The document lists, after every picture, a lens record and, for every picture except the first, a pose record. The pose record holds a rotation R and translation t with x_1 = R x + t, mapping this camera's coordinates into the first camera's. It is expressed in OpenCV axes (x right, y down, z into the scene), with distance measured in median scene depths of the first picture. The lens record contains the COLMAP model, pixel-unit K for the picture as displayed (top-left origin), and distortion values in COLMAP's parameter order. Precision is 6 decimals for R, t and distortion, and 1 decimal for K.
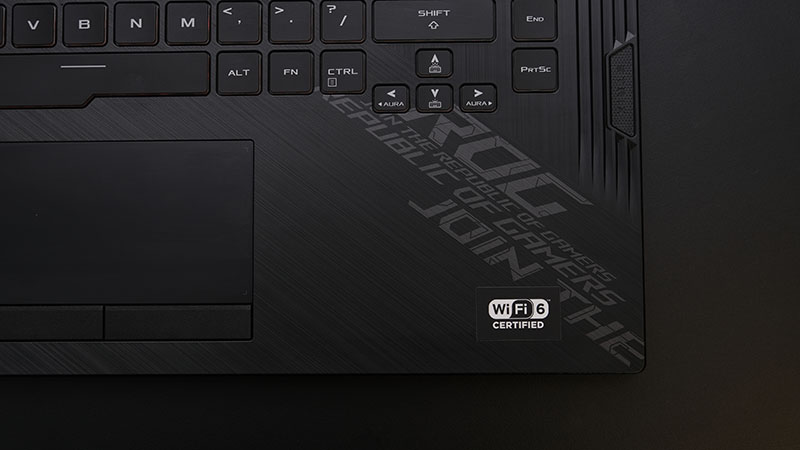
lens RADIAL K [[1056.4, 0, 400.0], [0, 1056.4, 225.0], [0, 0, 1]] dist [-0.008044, 0.005551]
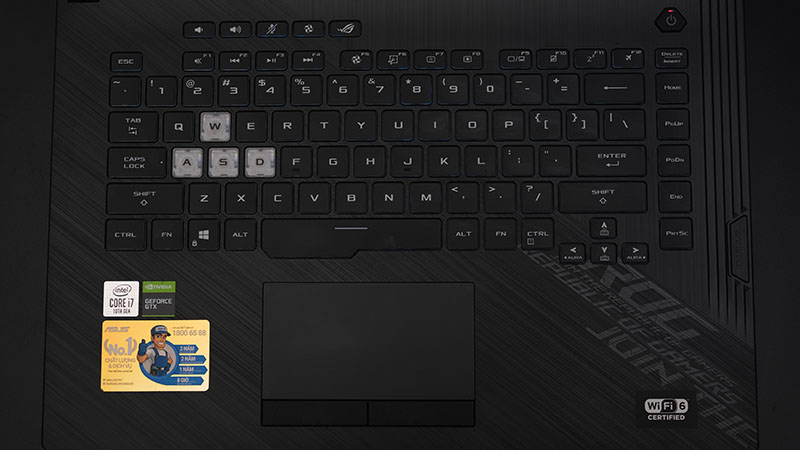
lens RADIAL K [[1522.4, 0, 400.0], [0, 1522.4, 225.0], [0, 0, 1]] dist [0.018527, 0.168739]
pose [[0.999940, 0.007198, -0.008247, -0.220600], [-0.007786, 0.997259, -0.073585, -0.007725], [0.007695, 0.073645, 0.997255, -1.009176]]
